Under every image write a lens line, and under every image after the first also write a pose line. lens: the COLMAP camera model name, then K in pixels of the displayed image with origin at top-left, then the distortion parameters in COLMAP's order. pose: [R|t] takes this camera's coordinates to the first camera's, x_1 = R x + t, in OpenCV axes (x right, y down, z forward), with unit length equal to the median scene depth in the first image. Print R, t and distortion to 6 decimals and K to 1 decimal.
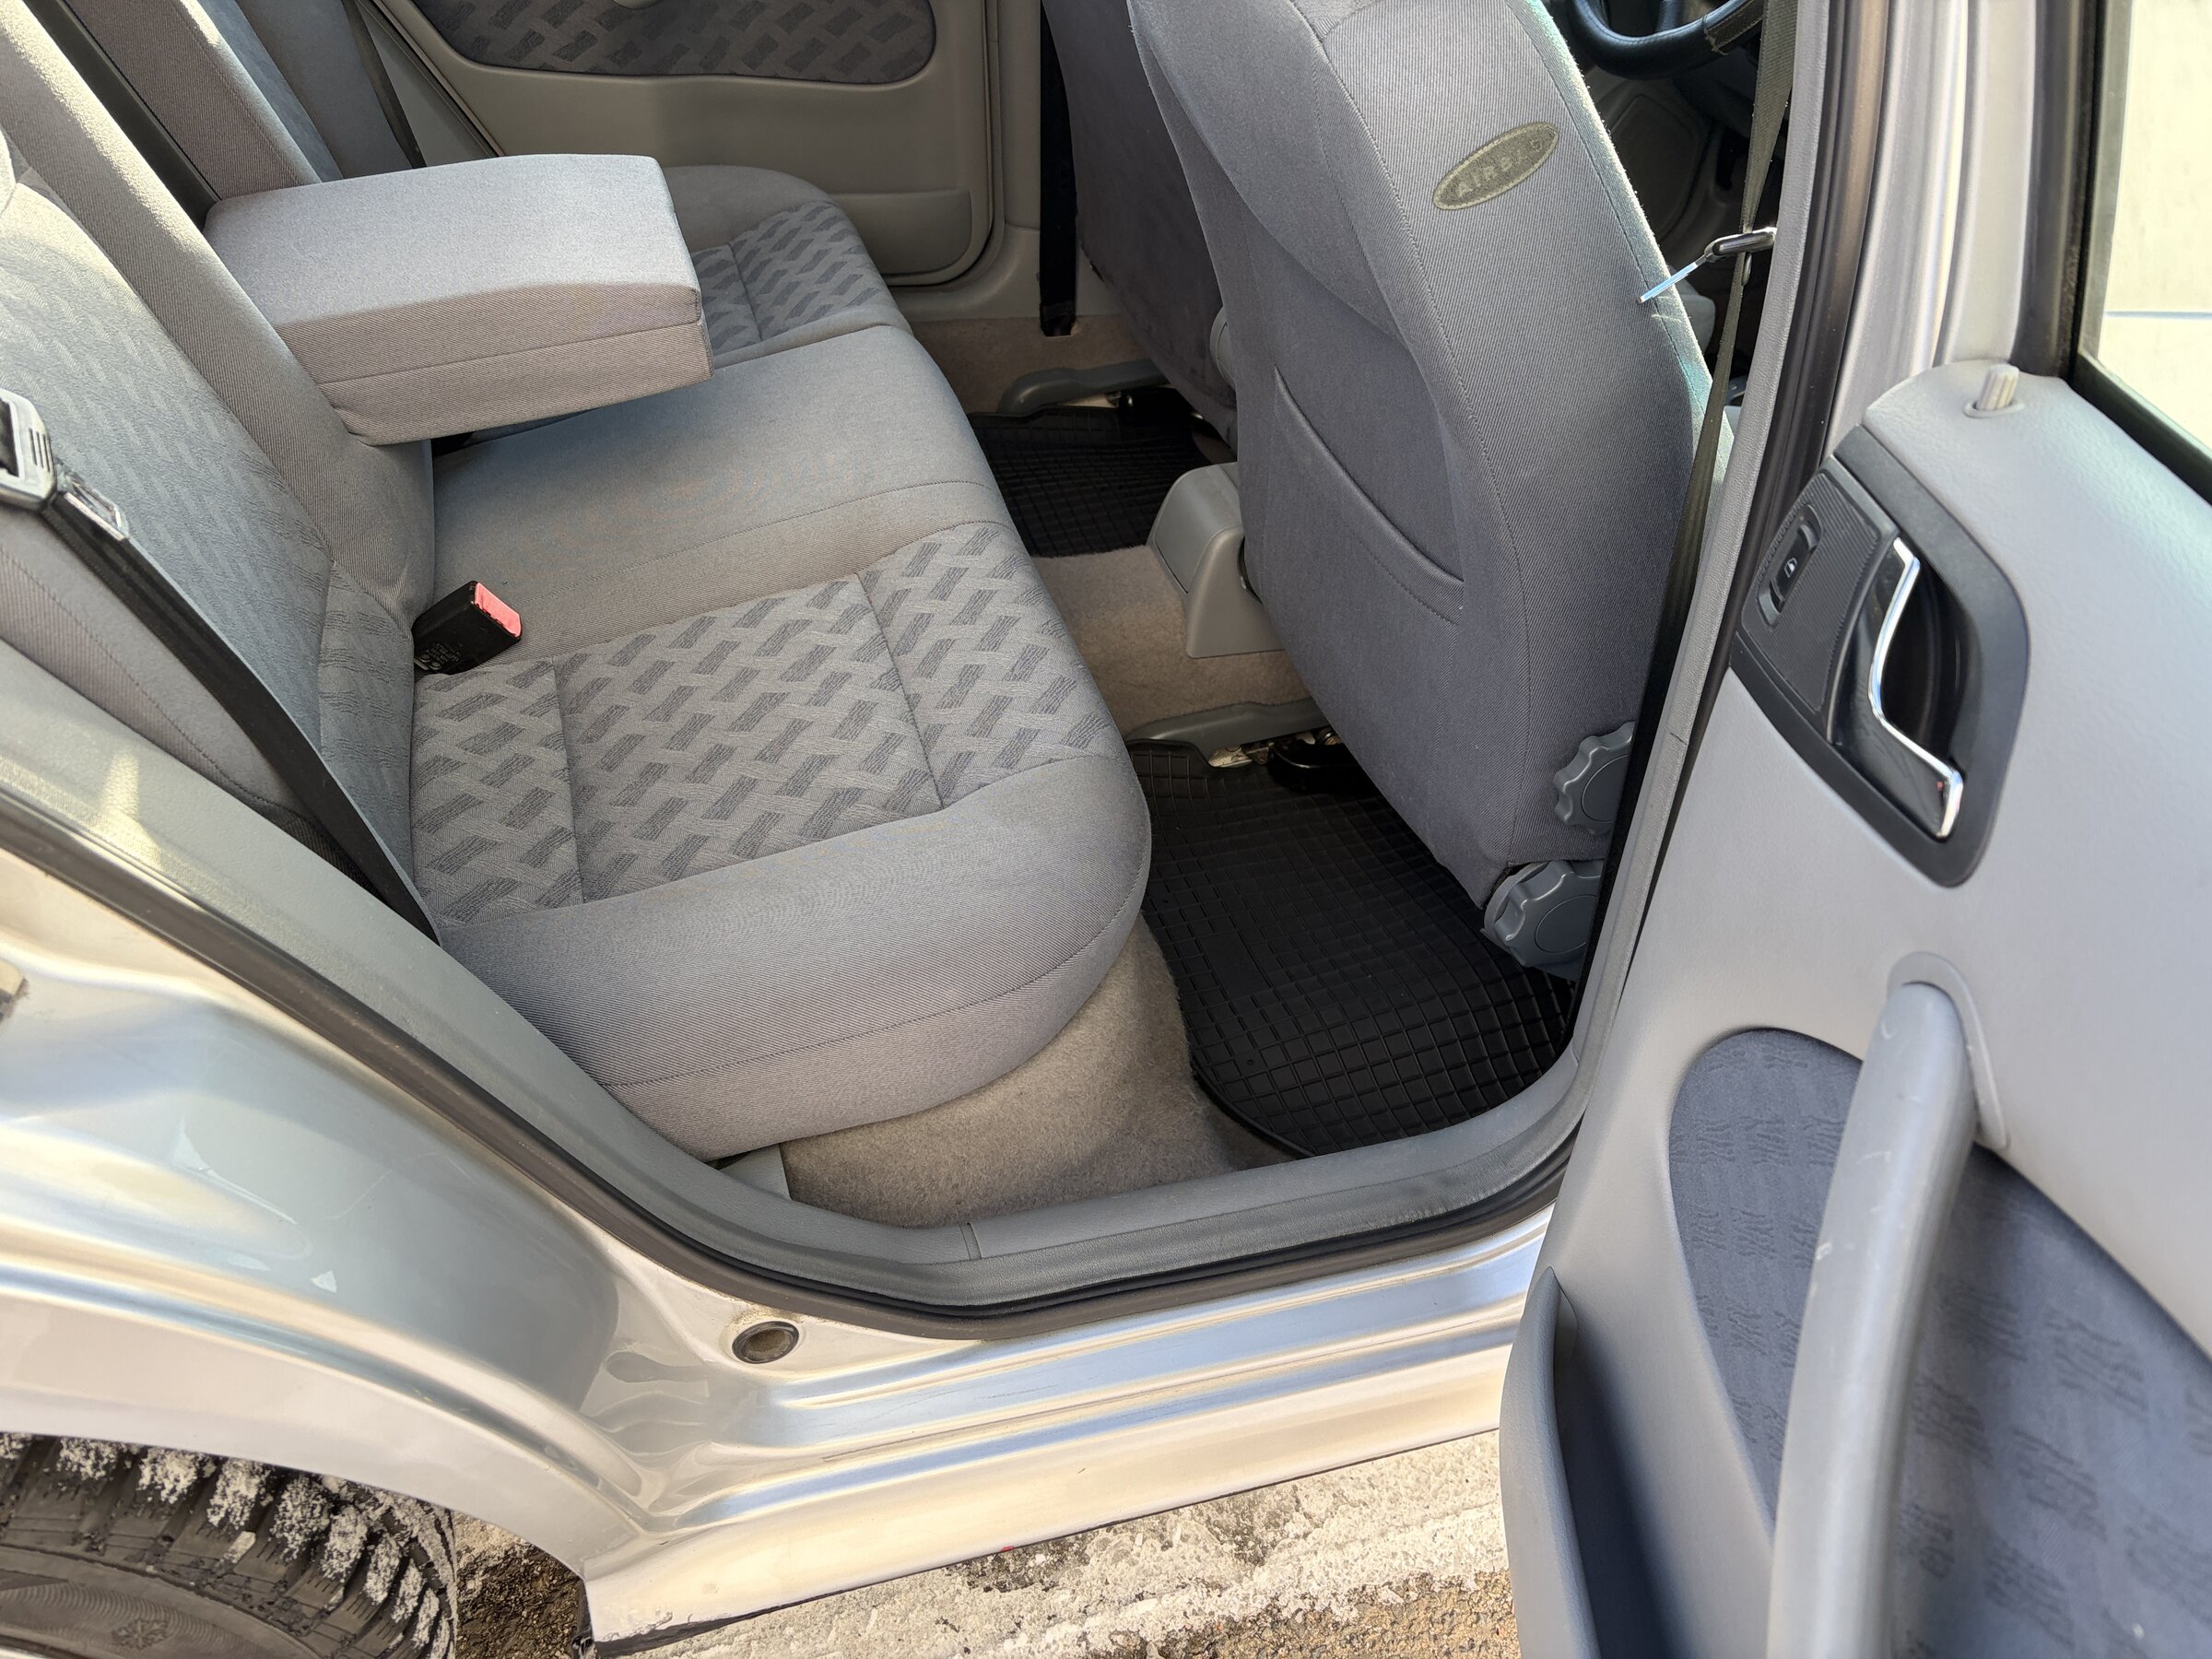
lens RADIAL K [[1685.4, 0, 1120.5], [0, 1685.4, 847.4], [0, 0, 1]] dist [0.070242, -0.076887]
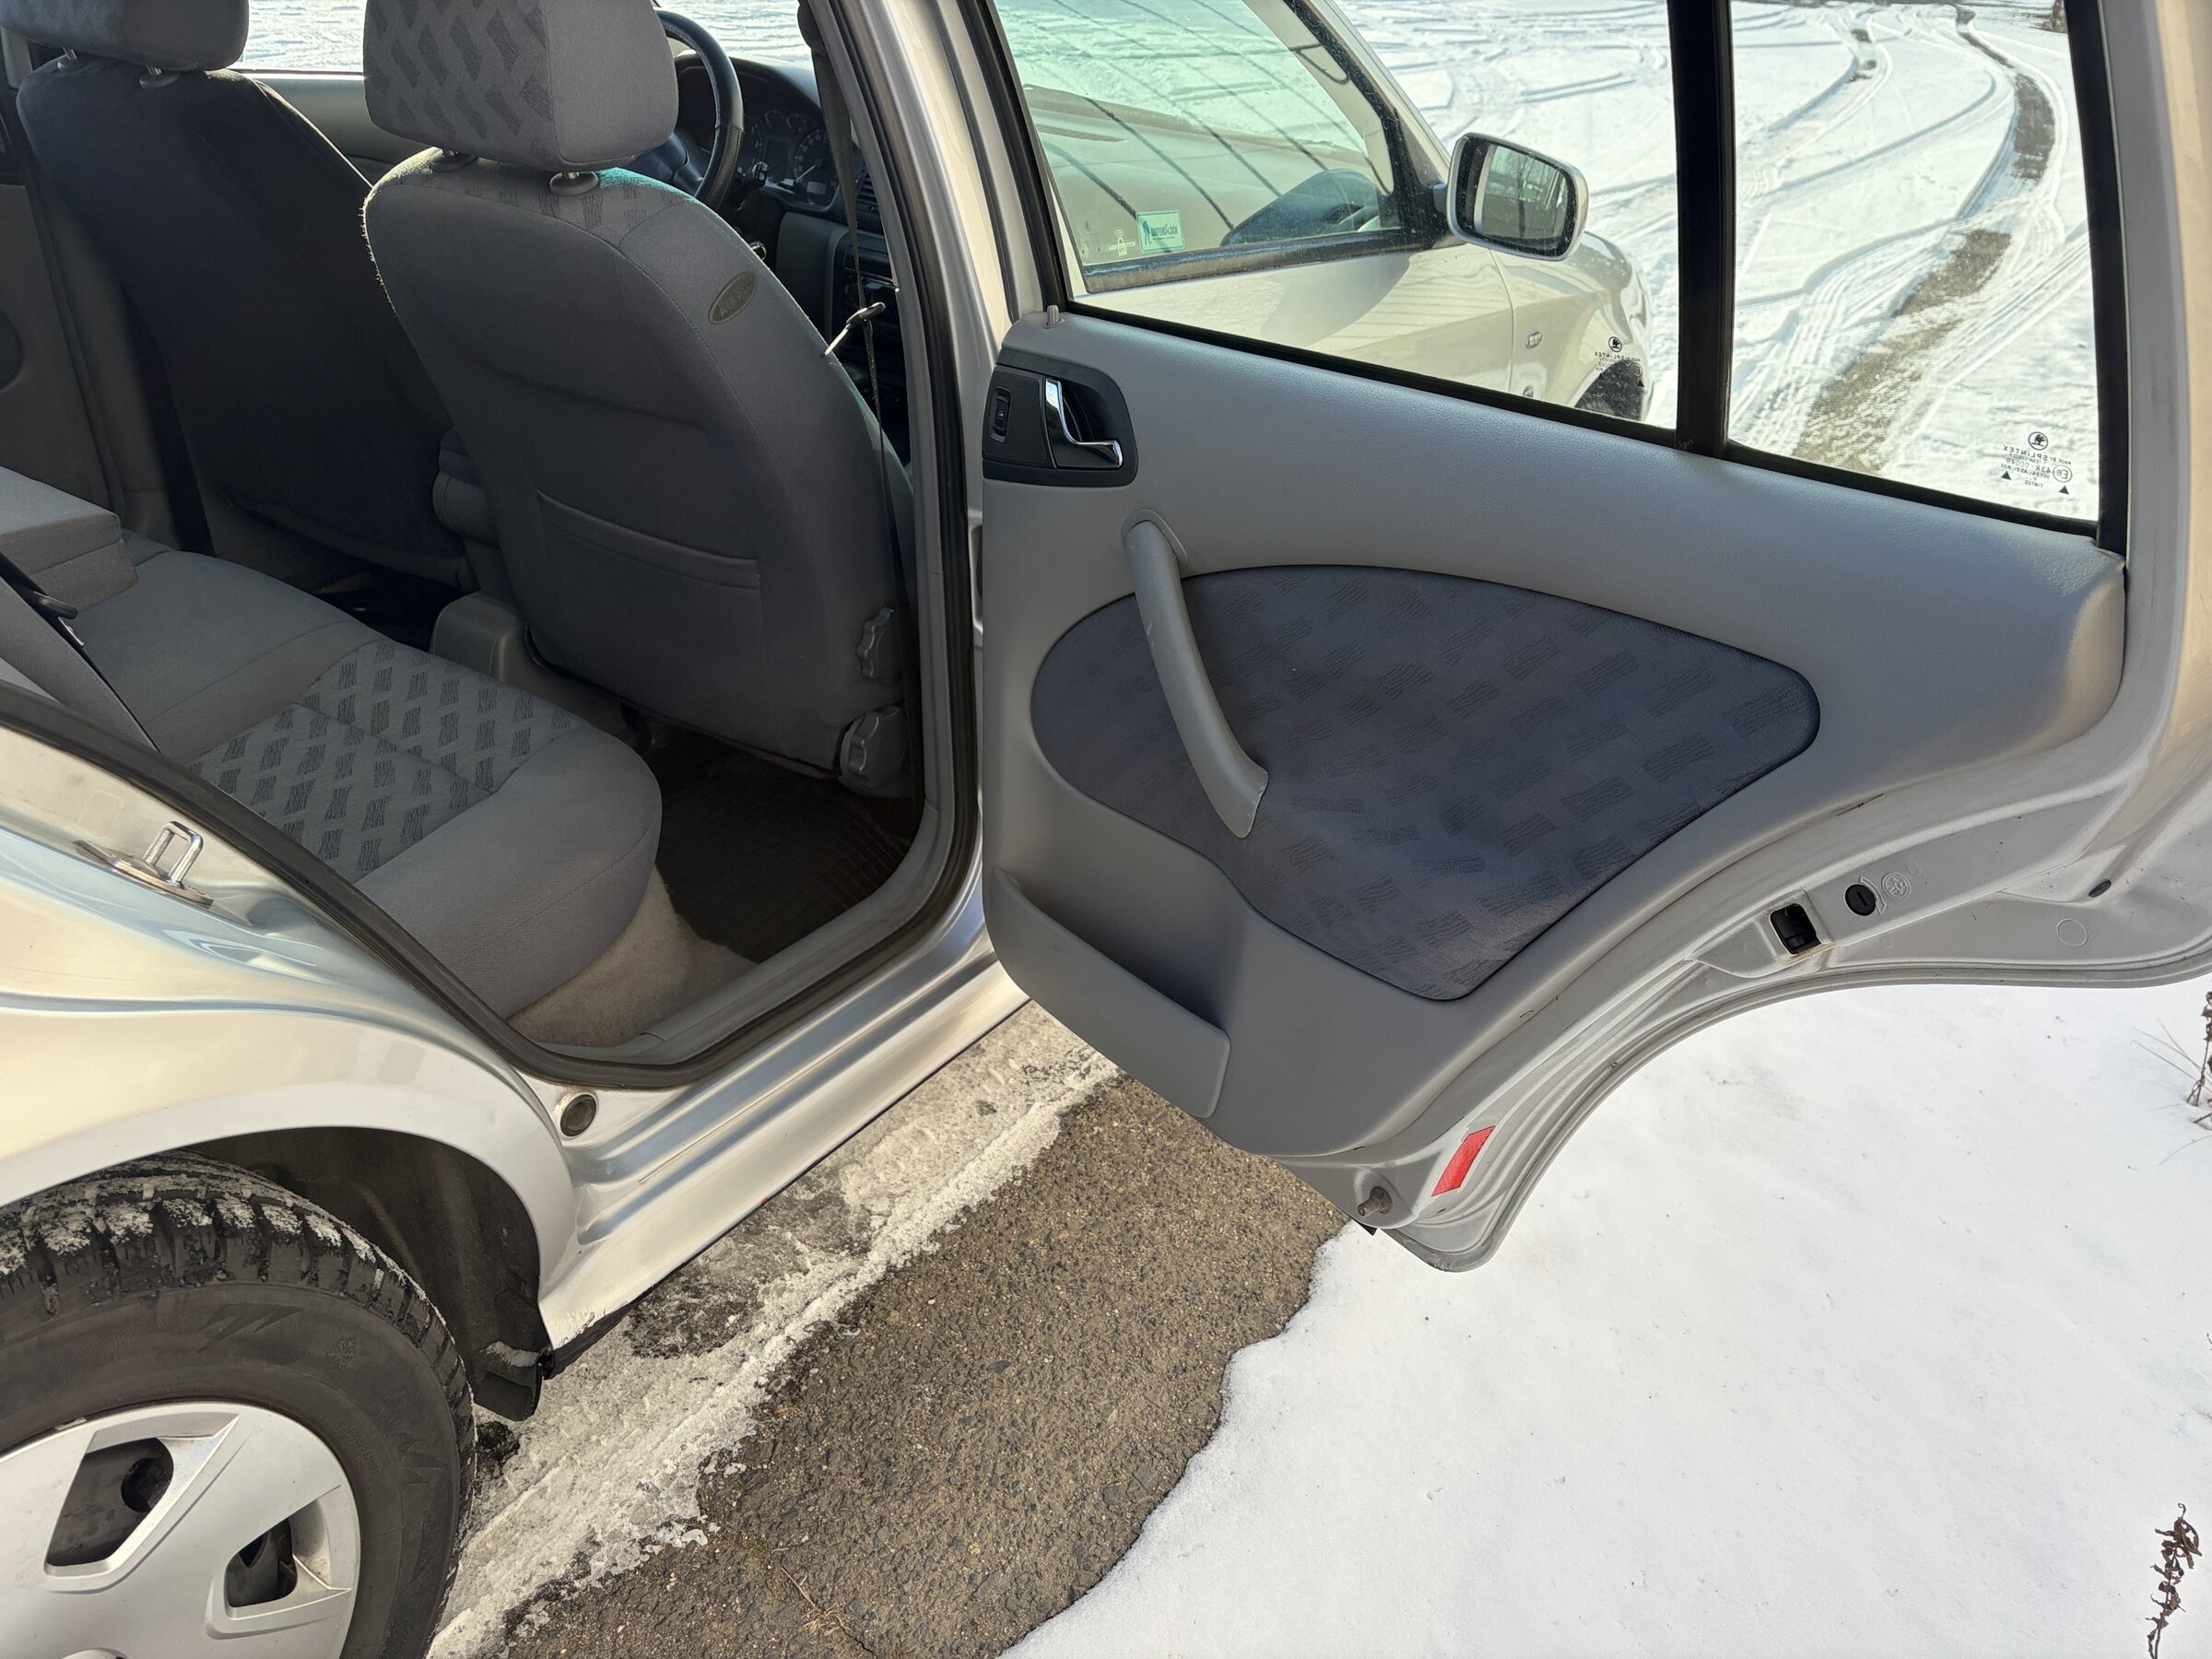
lens RADIAL K [[1685.4, 0, 1089.2], [0, 1685.4, 828.2], [0, 0, 1]] dist [0.070242, -0.076887]
pose [[0.774360, -0.328890, 0.540554, -0.438899], [0.404837, 0.914079, -0.023788, 0.210360], [-0.486286, 0.237257, 0.840973, -0.383199]]
